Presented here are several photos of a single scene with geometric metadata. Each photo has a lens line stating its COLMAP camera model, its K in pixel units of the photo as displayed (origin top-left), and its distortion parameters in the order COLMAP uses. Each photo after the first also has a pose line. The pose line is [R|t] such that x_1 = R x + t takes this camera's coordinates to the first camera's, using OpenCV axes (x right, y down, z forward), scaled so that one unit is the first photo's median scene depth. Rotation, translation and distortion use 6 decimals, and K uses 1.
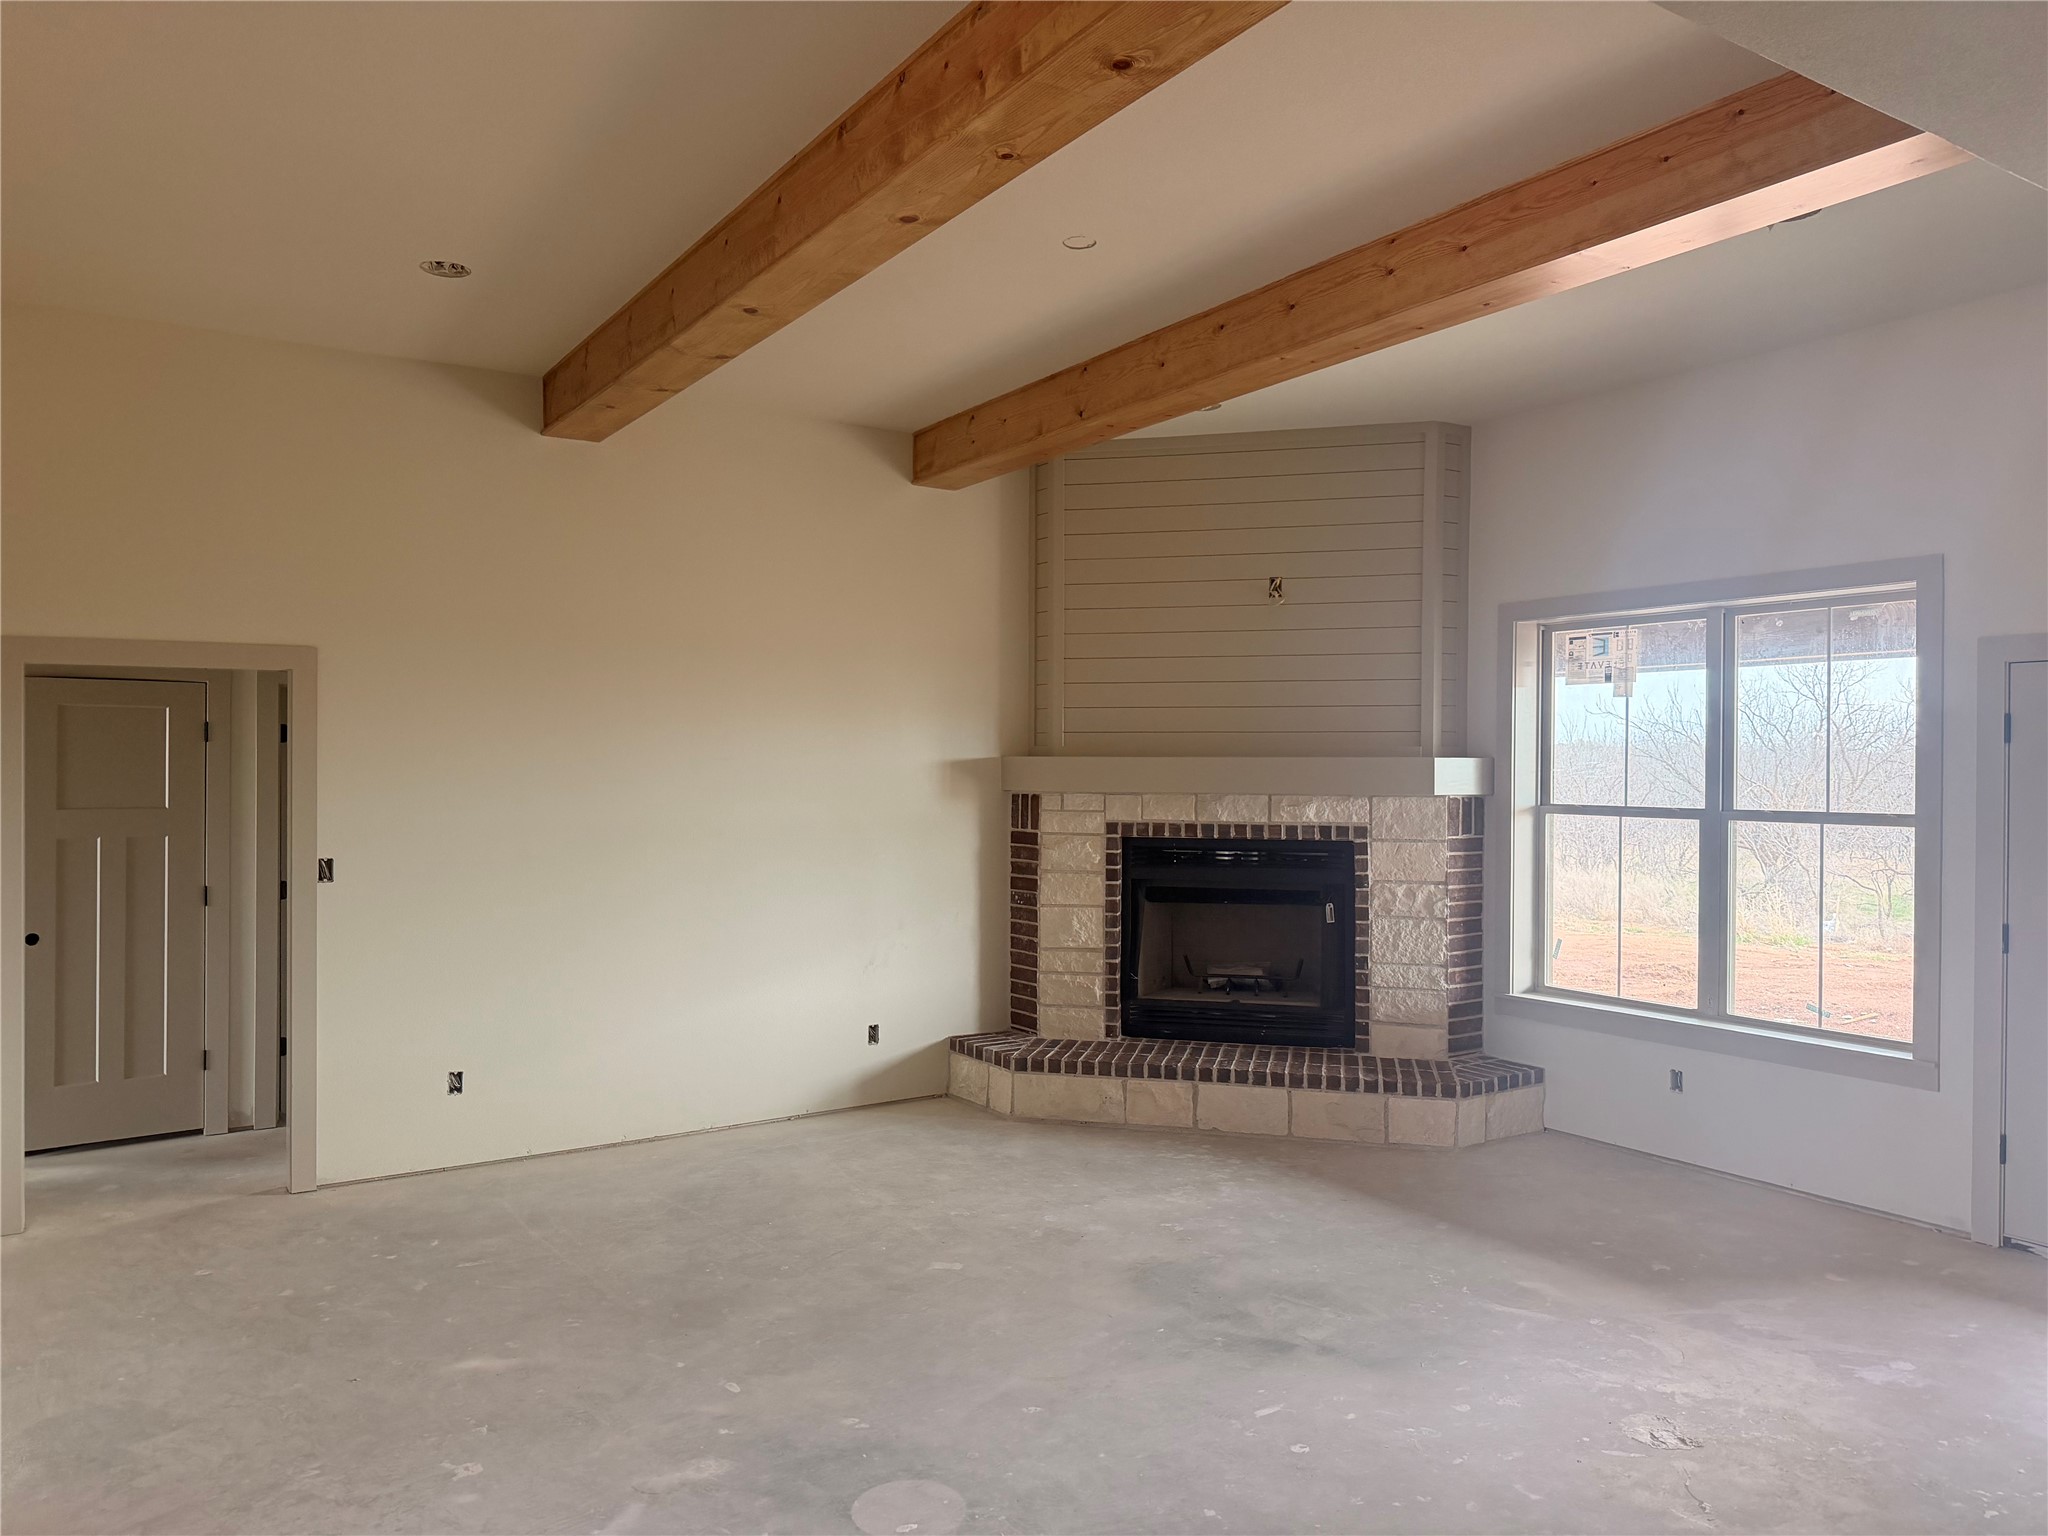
lens RADIAL K [[1433.8, 0, 1023.3], [0, 1433.8, 771.9], [0, 0, 1]] dist [0.159947, -0.261765]
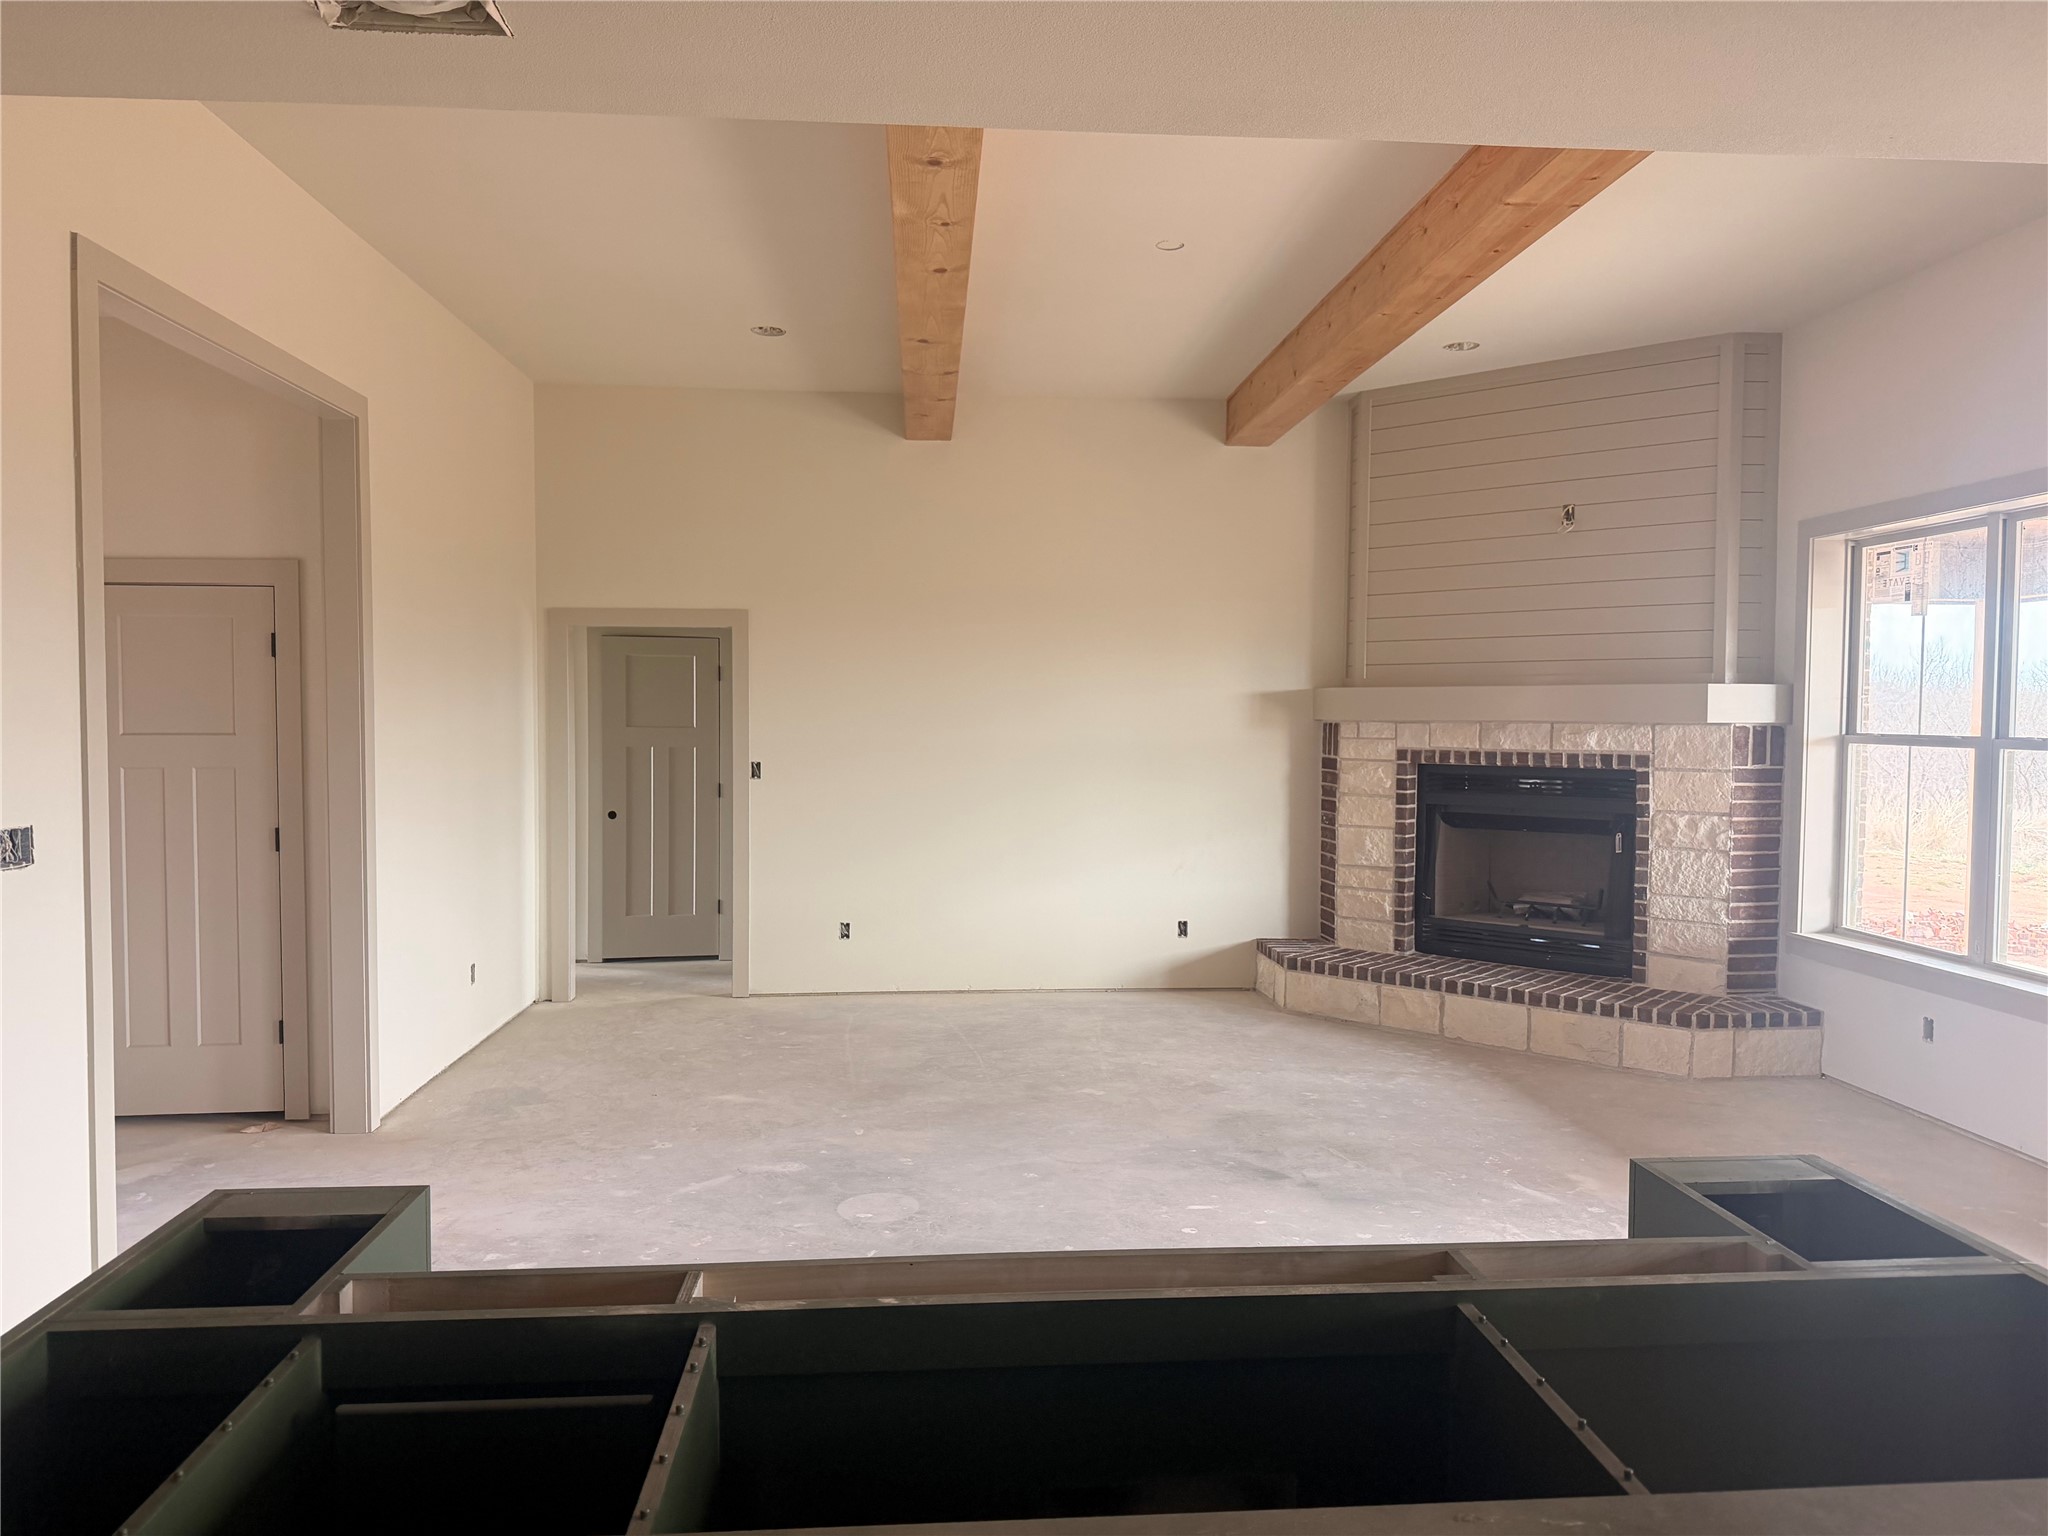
lens RADIAL K [[1433.8, 0, 1023.3], [0, 1433.8, 771.9], [0, 0, 1]] dist [0.159947, -0.261765]
pose [[0.880851, 0.020608, -0.472946, 0.337685], [-0.003969, 0.999338, 0.036154, 0.015034], [0.473378, -0.029969, 0.880350, -0.075727]]
